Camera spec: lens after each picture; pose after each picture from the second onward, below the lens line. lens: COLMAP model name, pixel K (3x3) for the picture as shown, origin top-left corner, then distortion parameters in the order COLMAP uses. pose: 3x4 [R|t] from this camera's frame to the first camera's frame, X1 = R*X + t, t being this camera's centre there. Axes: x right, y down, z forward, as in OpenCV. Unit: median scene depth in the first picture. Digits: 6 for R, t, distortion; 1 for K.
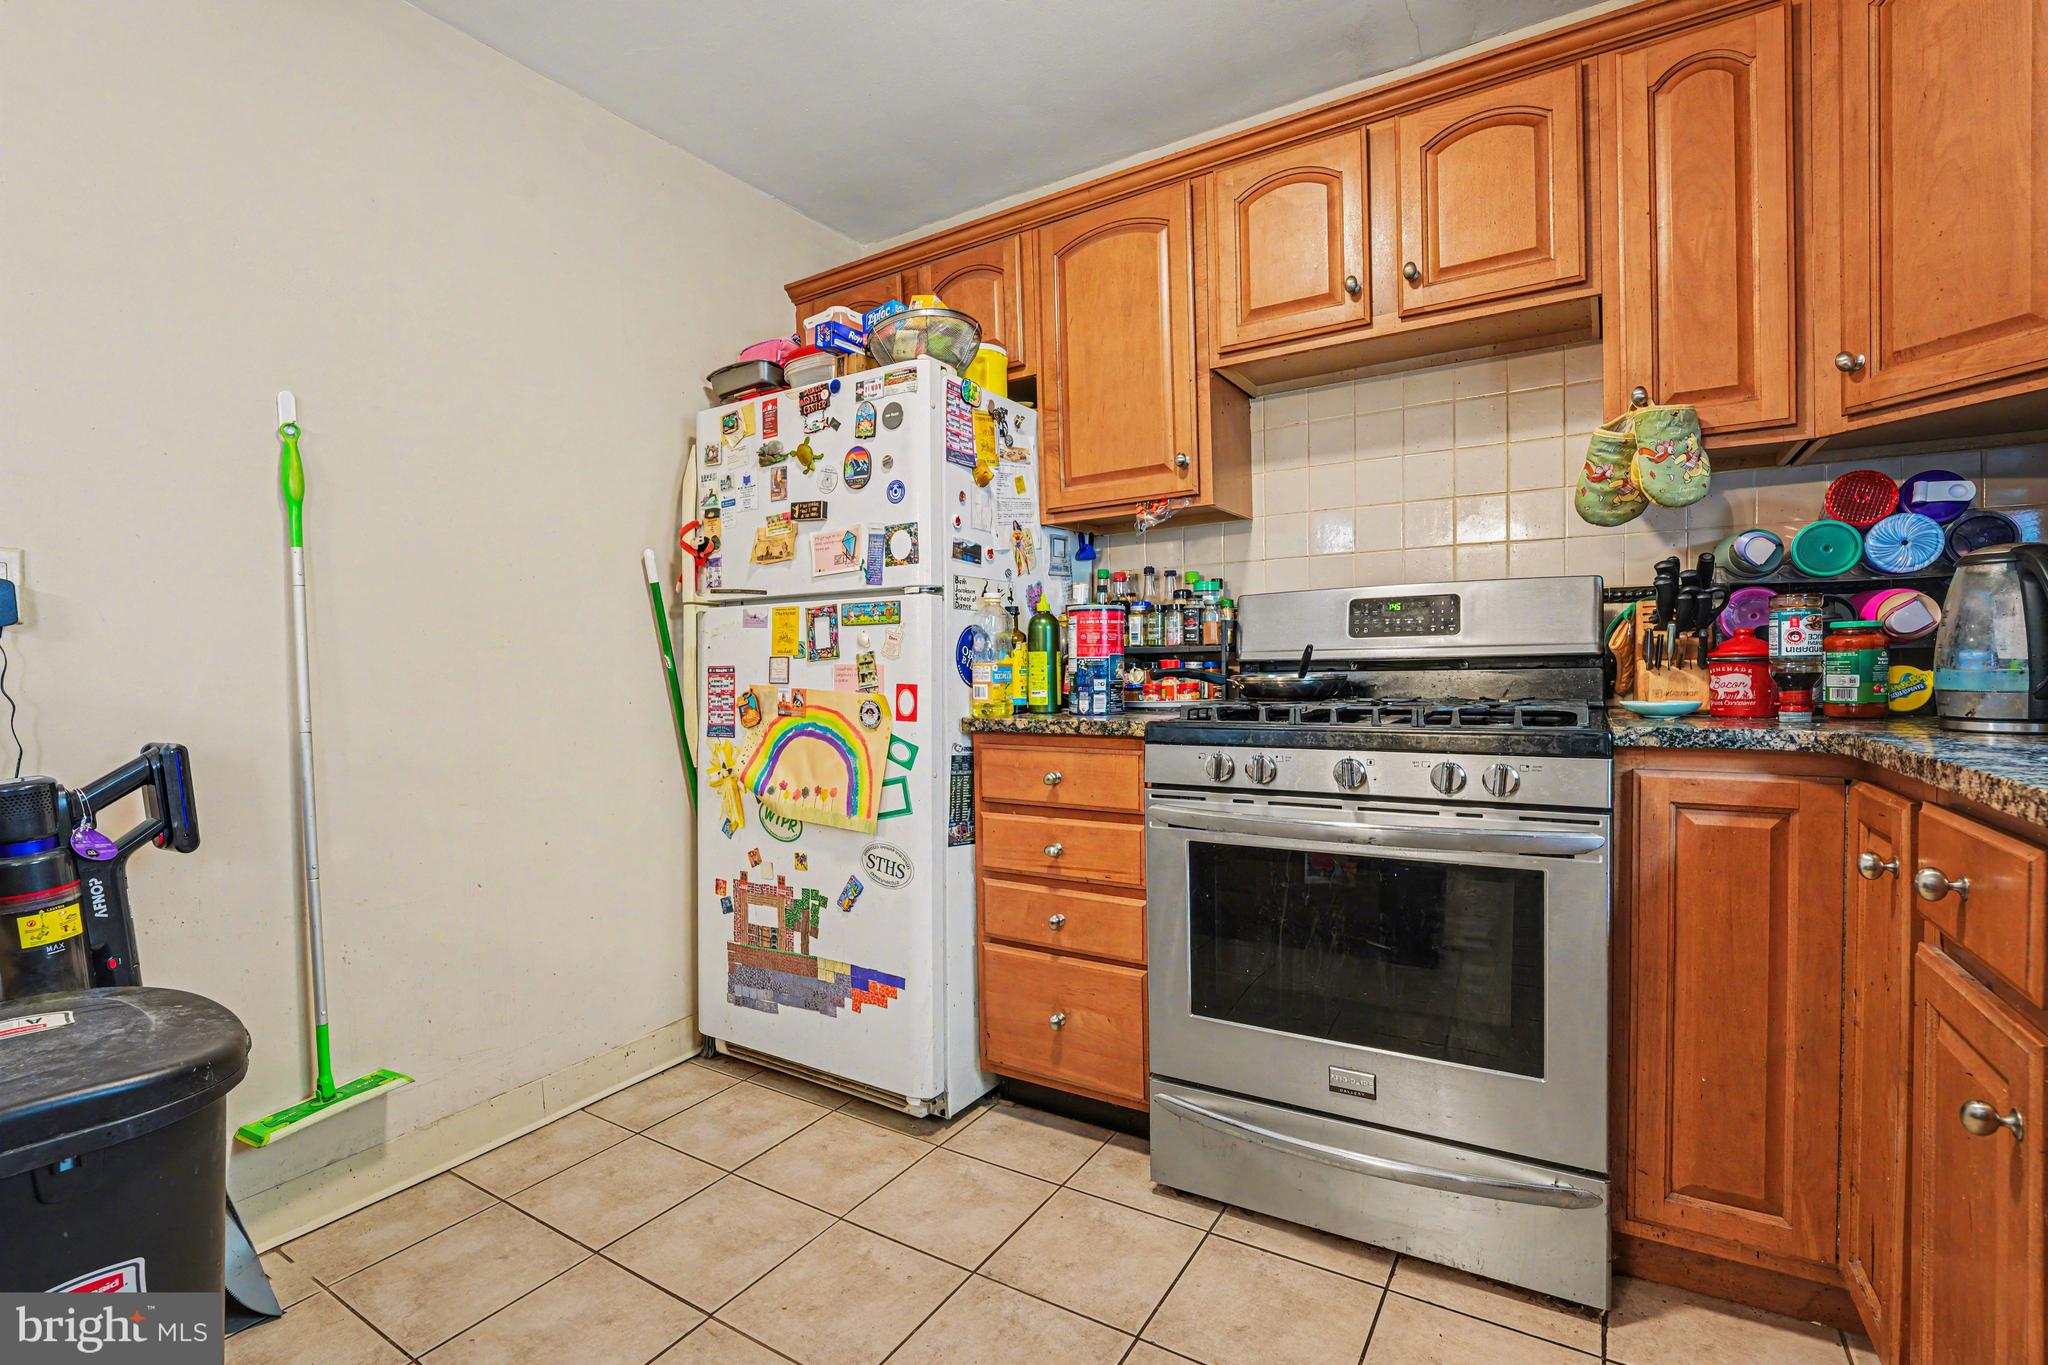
lens RADIAL K [[913.6, 0, 1024.0], [0, 913.6, 682.5], [0, 0, 1]] dist [-0.002007, -0.000186]
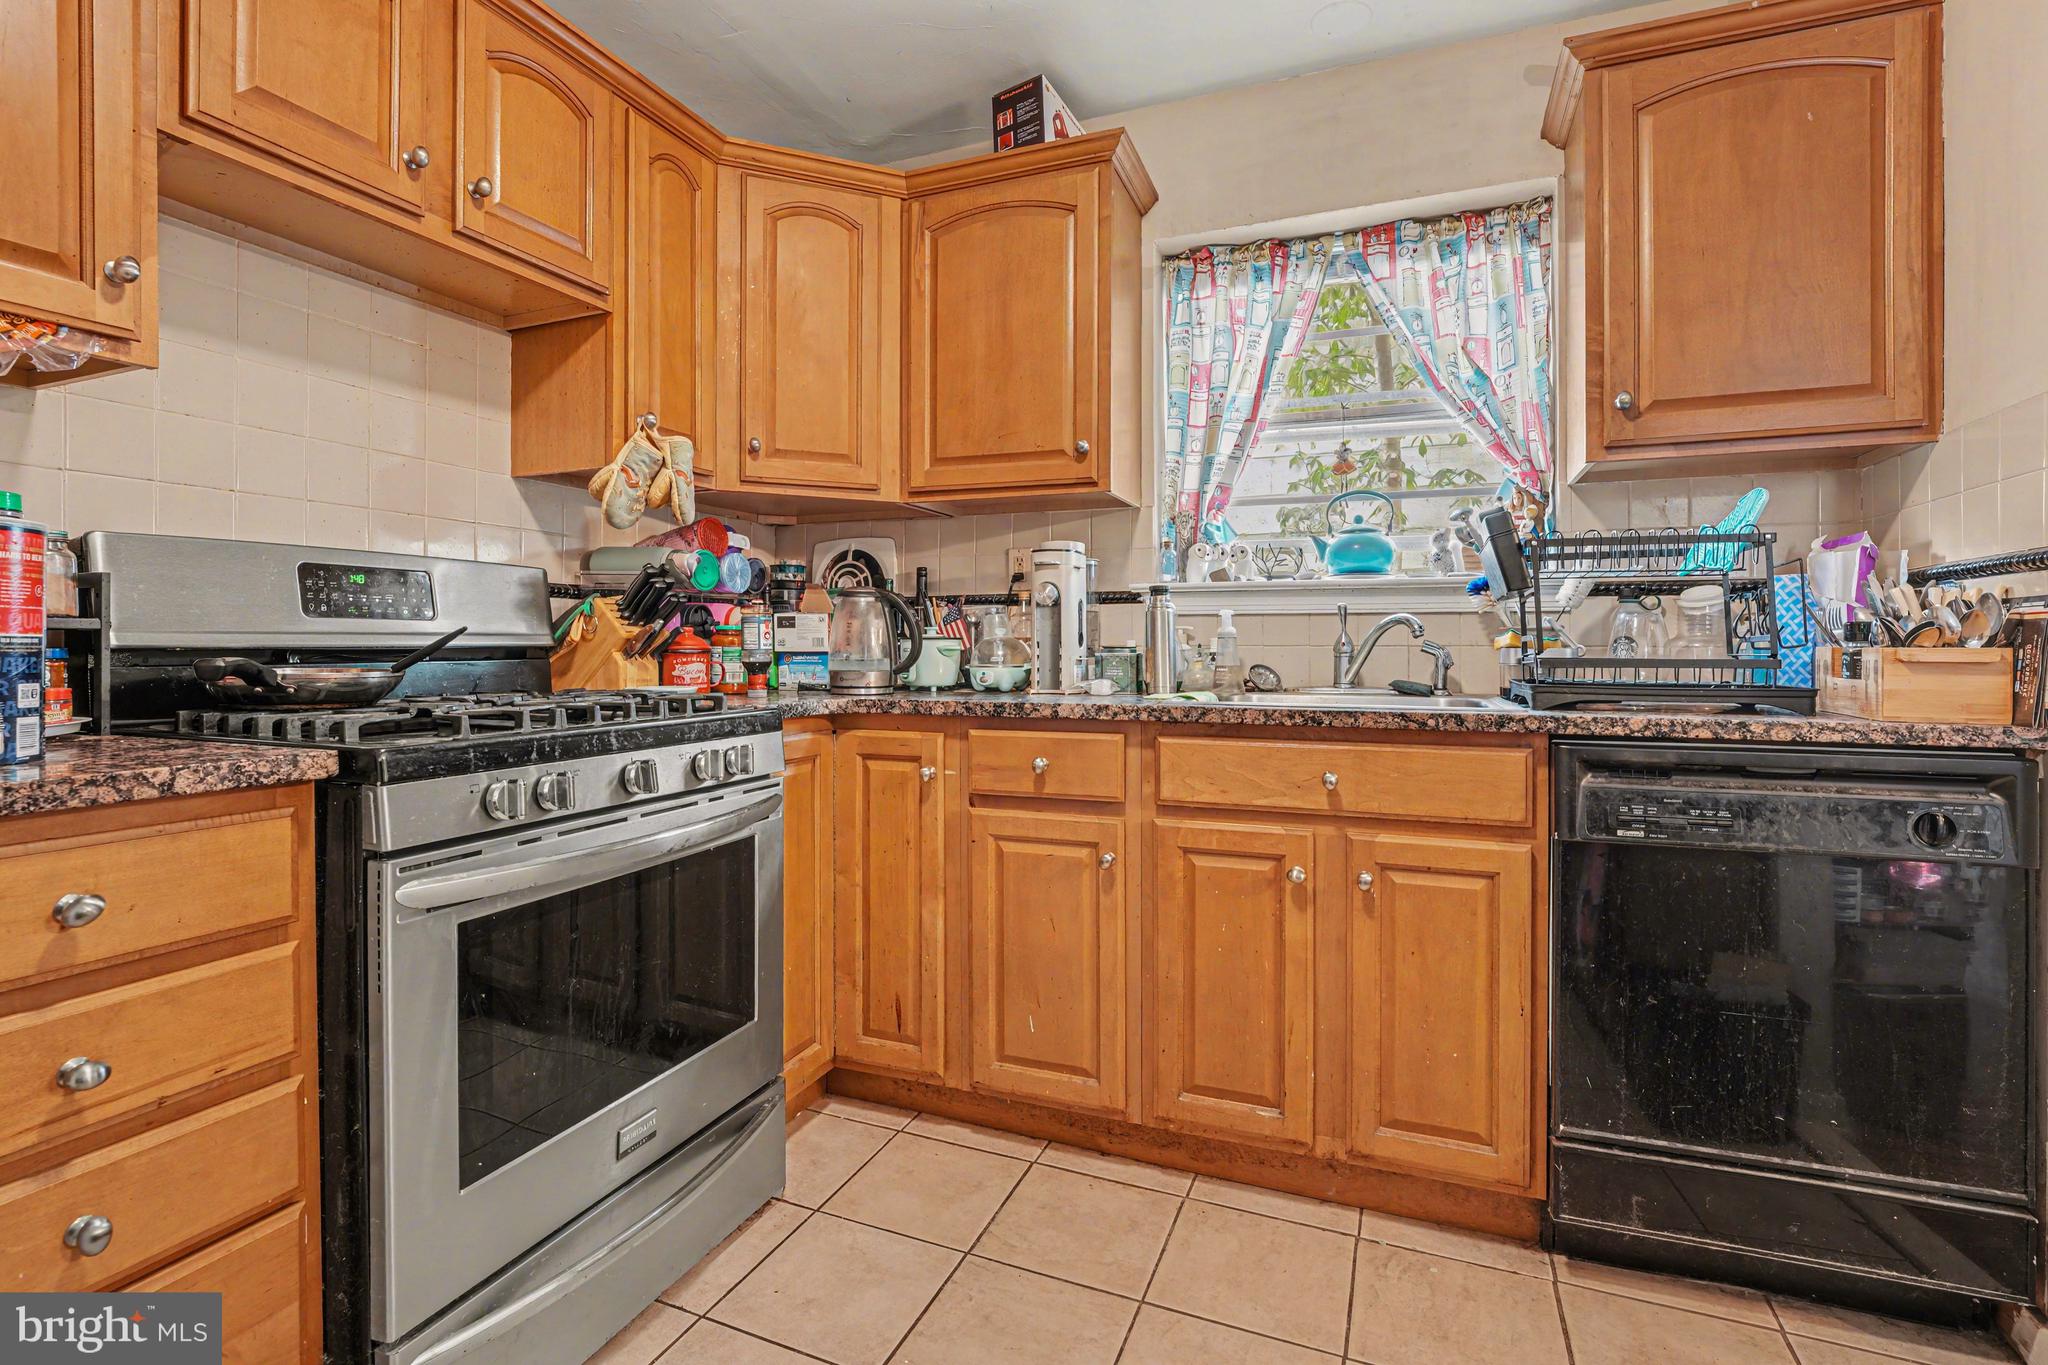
lens RADIAL K [[965.3, 0, 1018.6], [0, 965.3, 652.7], [0, 0, 1]] dist [-0.014571, -0.000183]
pose [[-0.151806, 0.009244, 0.988367, -0.526177], [0.022678, 0.999726, -0.005867, -0.005556], [-0.988150, 0.021523, -0.151974, 0.668681]]
